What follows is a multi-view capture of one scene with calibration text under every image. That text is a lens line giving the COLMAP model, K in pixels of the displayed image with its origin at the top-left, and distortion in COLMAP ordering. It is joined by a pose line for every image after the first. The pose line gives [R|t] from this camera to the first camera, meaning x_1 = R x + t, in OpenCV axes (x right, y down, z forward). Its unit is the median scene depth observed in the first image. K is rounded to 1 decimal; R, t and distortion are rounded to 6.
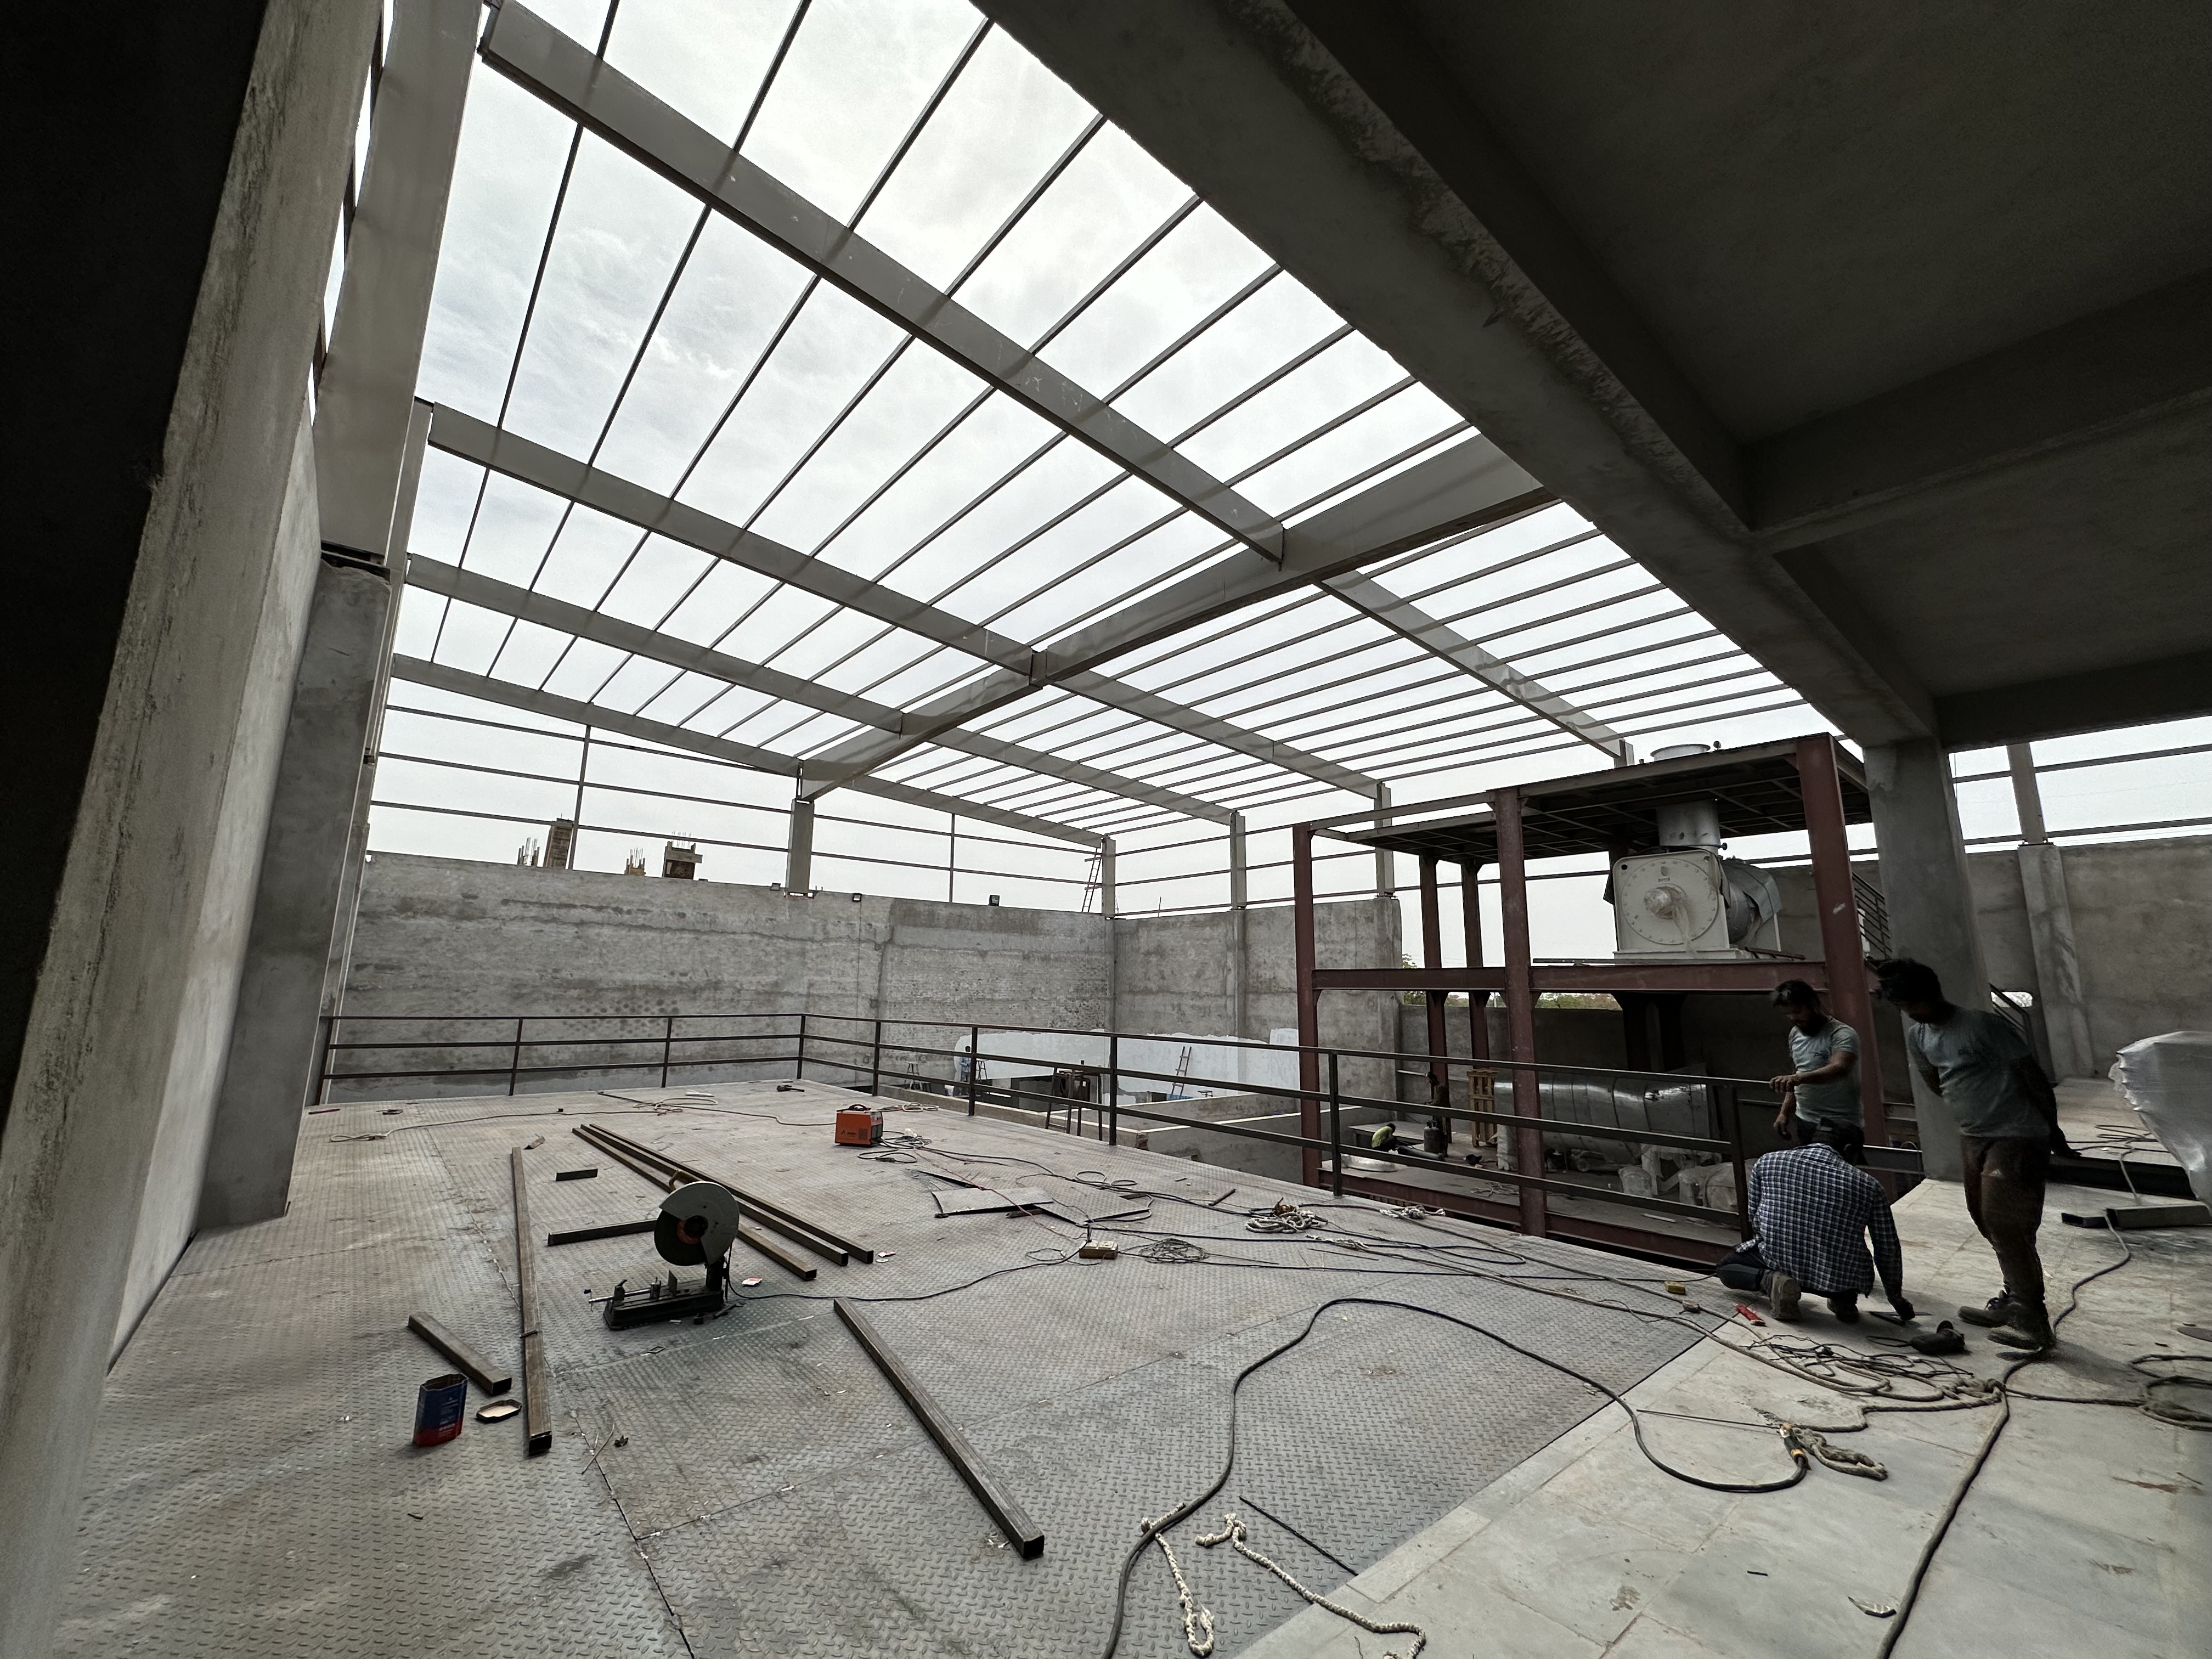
lens RADIAL K [[885.2, 0, 1105.7], [0, 885.2, 829.9], [0, 0, 1]] dist [0.001029, 0.000230]
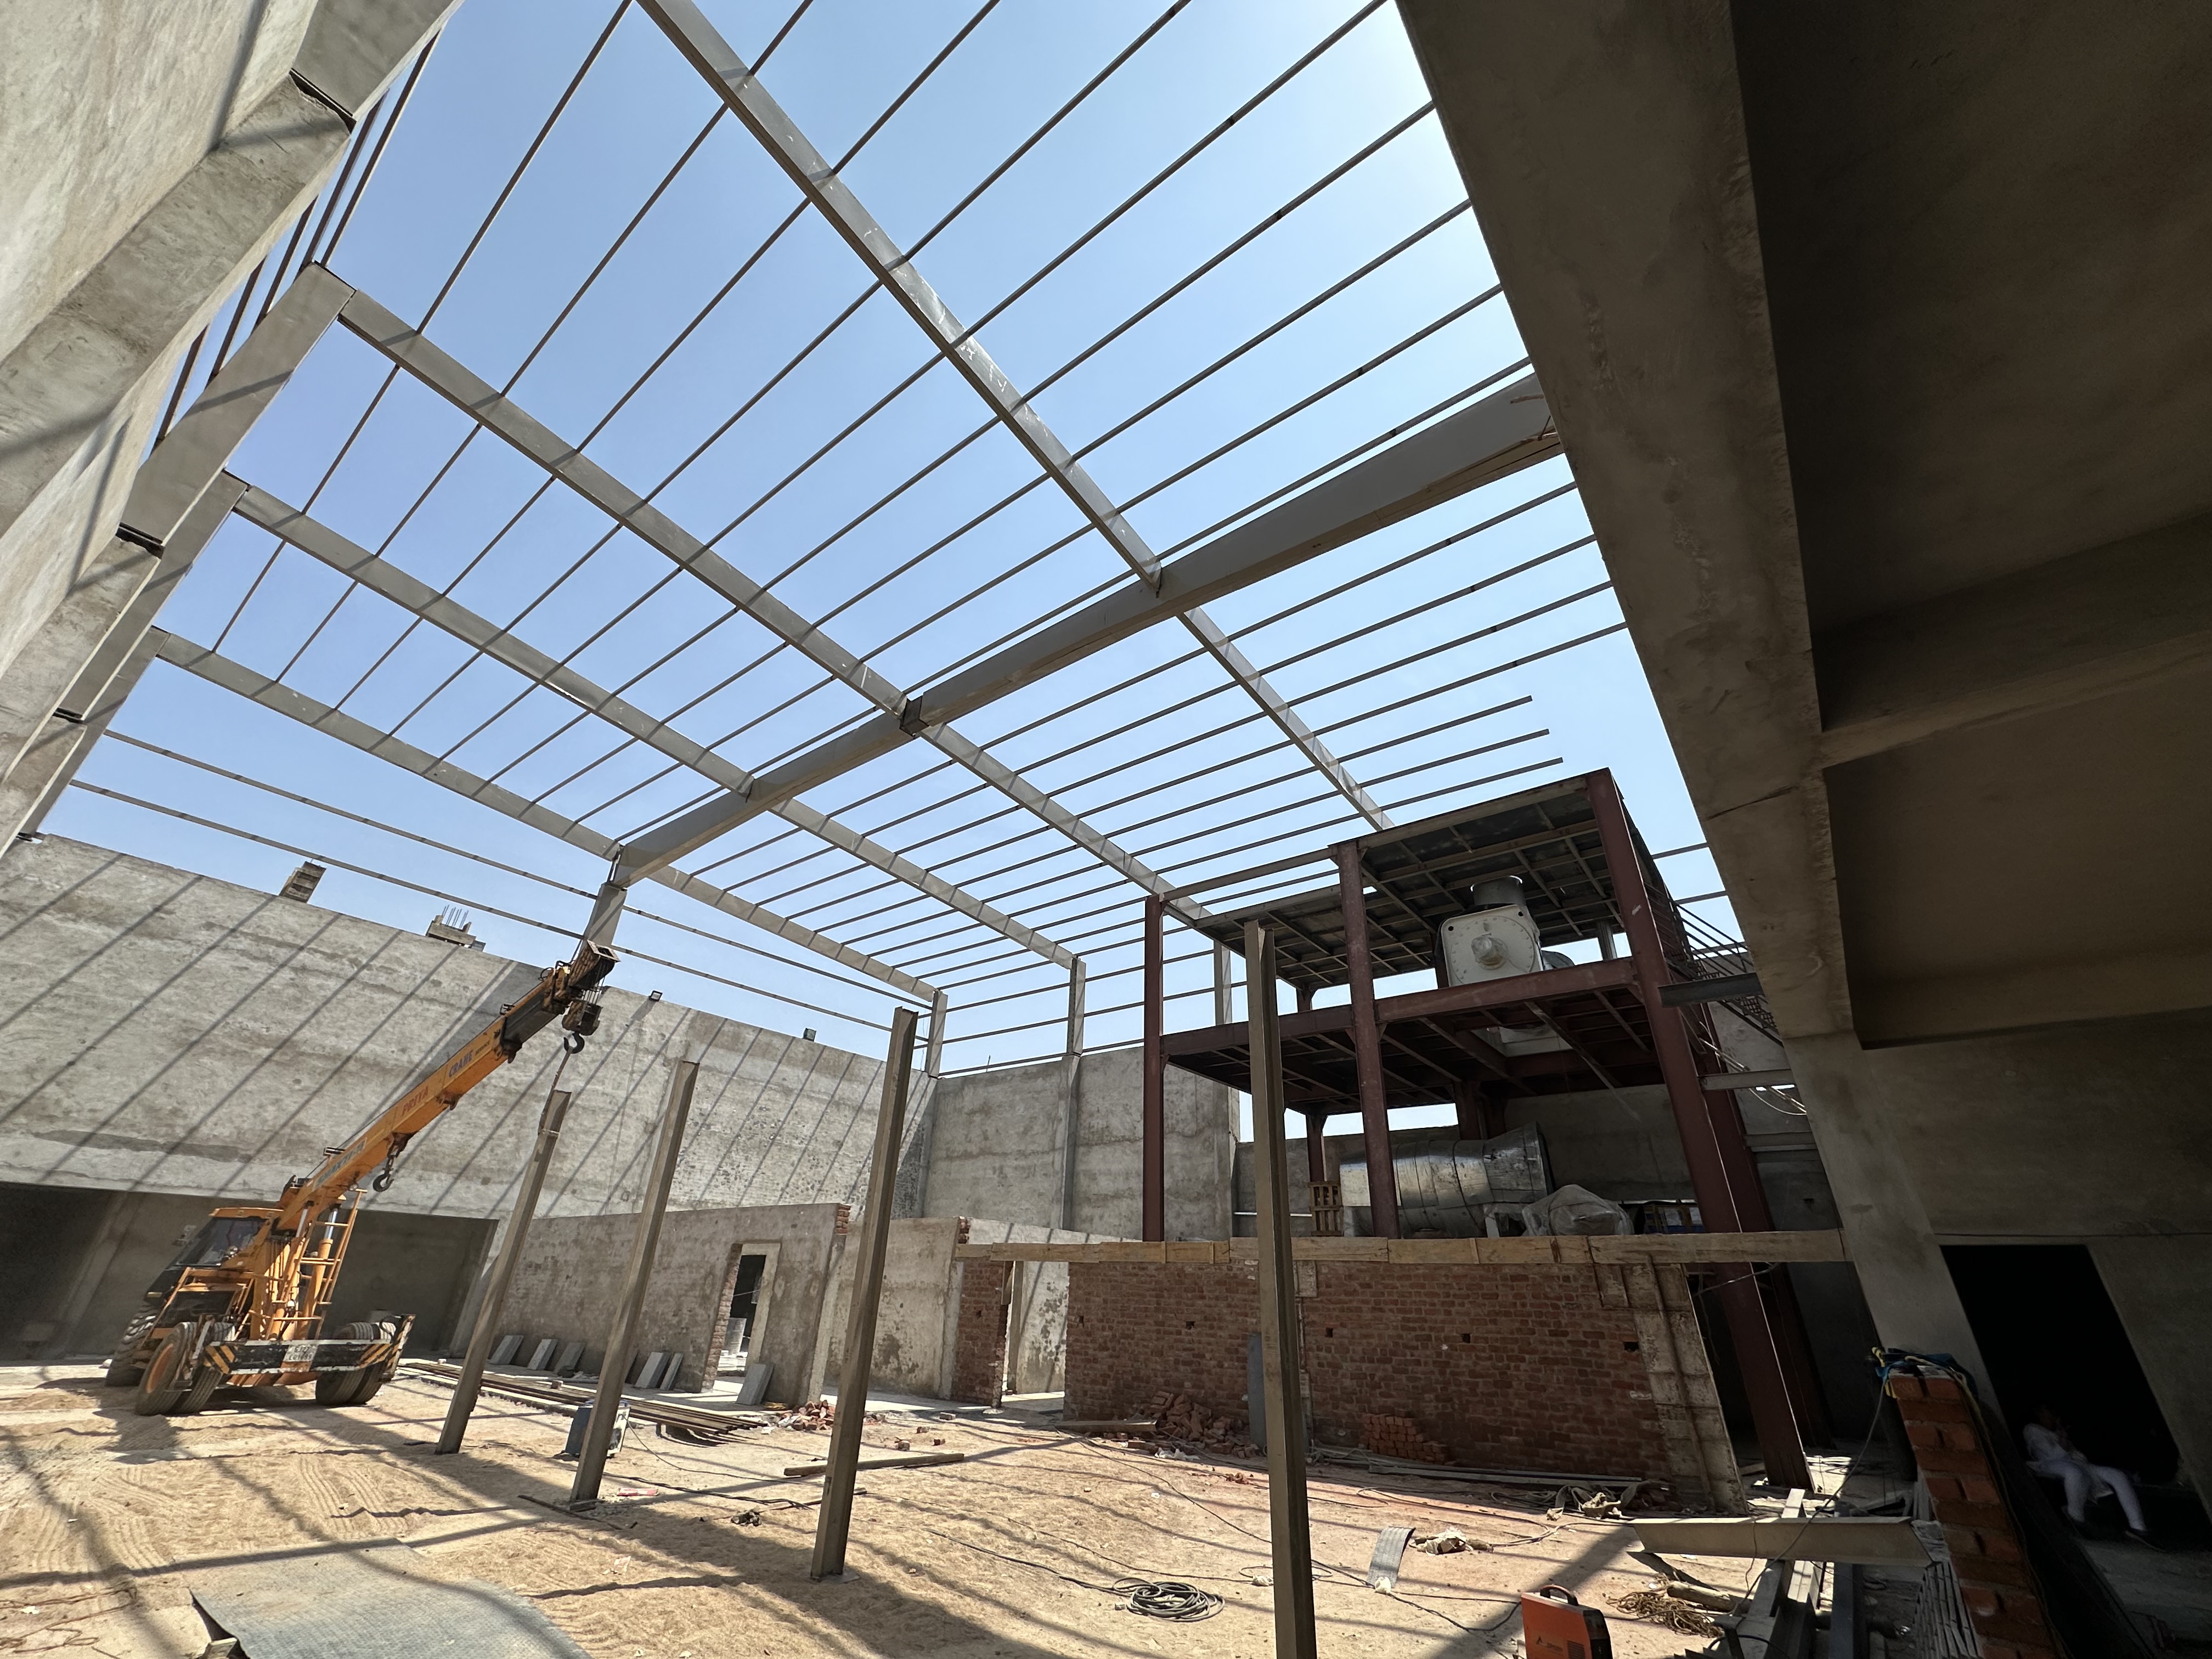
lens RADIAL K [[885.2, 0, 1105.0], [0, 885.2, 832.2], [0, 0, 1]] dist [0.001029, 0.000230]
pose [[0.978001, 0.115906, 0.173438, -0.011340], [-0.059274, 0.951567, -0.301675, 0.144865], [-0.200004, 0.284757, 0.937503, 0.025537]]
